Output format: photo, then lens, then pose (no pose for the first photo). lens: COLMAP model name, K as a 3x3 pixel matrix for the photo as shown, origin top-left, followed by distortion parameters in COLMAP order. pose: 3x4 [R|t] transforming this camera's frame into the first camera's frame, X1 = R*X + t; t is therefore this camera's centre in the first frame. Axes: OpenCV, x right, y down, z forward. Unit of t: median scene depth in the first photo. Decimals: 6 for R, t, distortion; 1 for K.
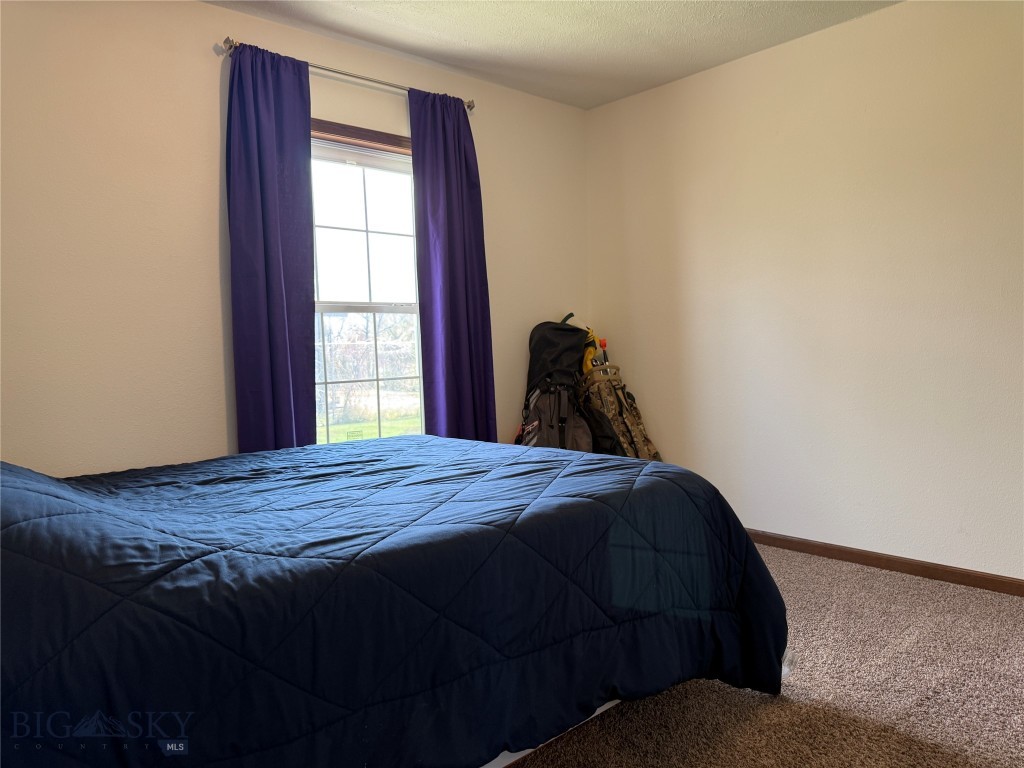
lens RADIAL K [[720.6, 0, 513.1], [0, 720.6, 384.5], [0, 0, 1]] dist [0.017052, -0.007934]
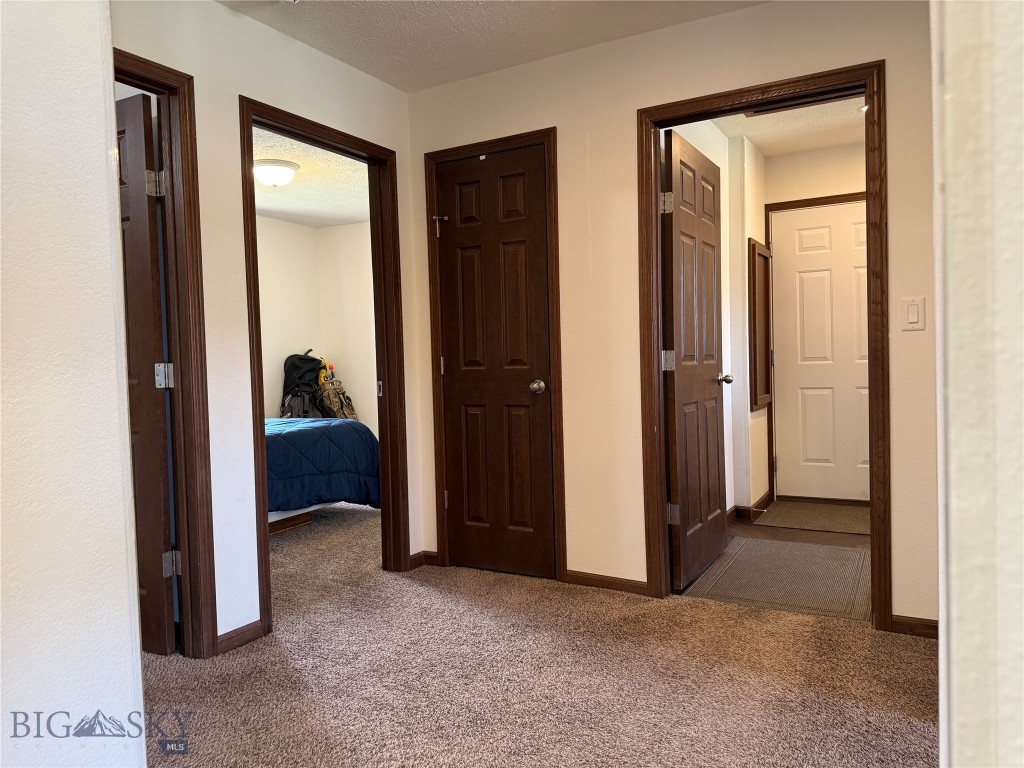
lens RADIAL K [[720.6, 0, 550.3], [0, 720.6, 385.9], [0, 0, 1]] dist [0.017052, -0.007934]
pose [[0.928839, -0.010930, 0.370323, -0.024889], [0.020769, 0.999529, -0.022591, 0.036390], [-0.369902, 0.028675, 0.928628, -0.774217]]
